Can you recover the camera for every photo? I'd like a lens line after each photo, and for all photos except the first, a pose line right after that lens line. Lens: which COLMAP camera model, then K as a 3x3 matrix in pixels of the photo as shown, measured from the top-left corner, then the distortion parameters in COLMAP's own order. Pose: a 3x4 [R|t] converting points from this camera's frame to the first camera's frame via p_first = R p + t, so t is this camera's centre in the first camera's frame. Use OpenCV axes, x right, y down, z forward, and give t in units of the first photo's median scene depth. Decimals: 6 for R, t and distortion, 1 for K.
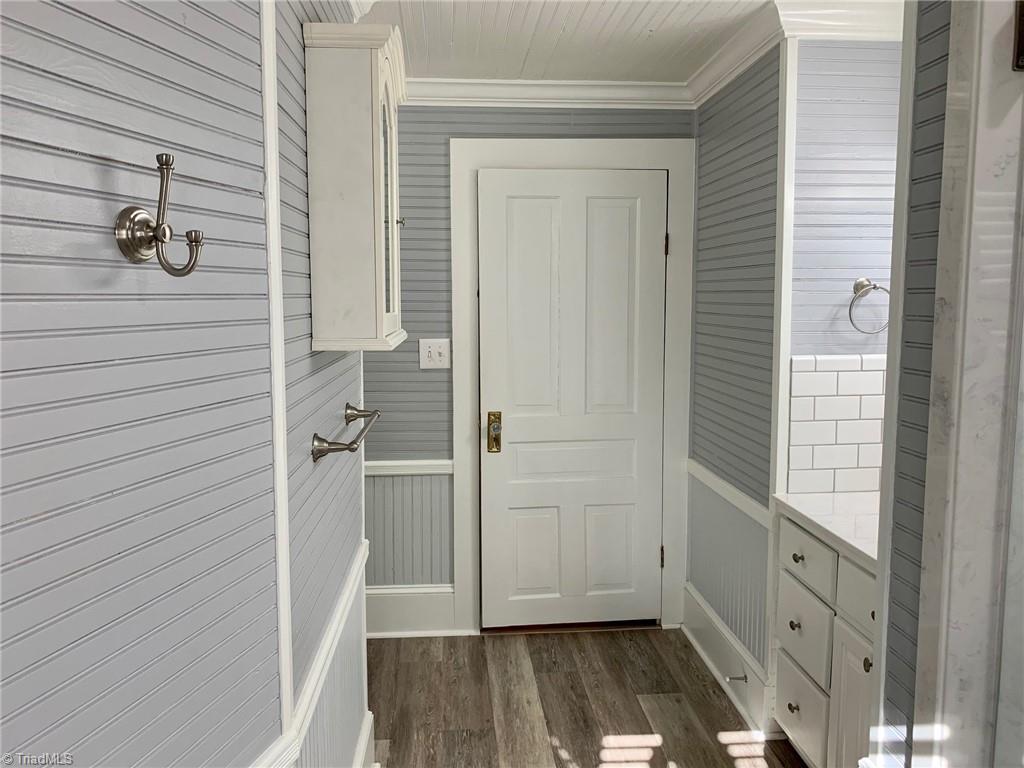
lens RADIAL K [[770.9, 0, 511.6], [0, 770.9, 381.9], [0, 0, 1]] dist [0.009877, -0.012111]
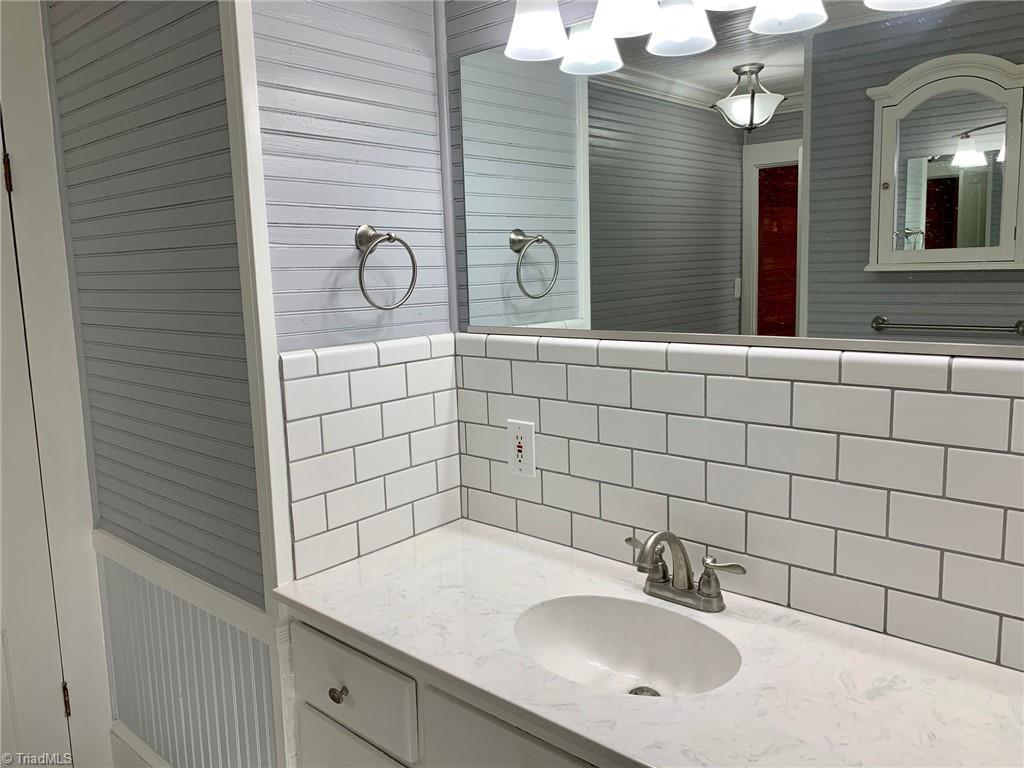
lens RADIAL K [[770.9, 0, 497.8], [0, 770.9, 371.6], [0, 0, 1]] dist [0.009877, -0.012111]
pose [[0.723623, -0.106479, 0.681933, 0.077526], [0.100231, 0.993766, 0.048810, -0.032023], [-0.682879, 0.033030, 0.729784, 0.450125]]
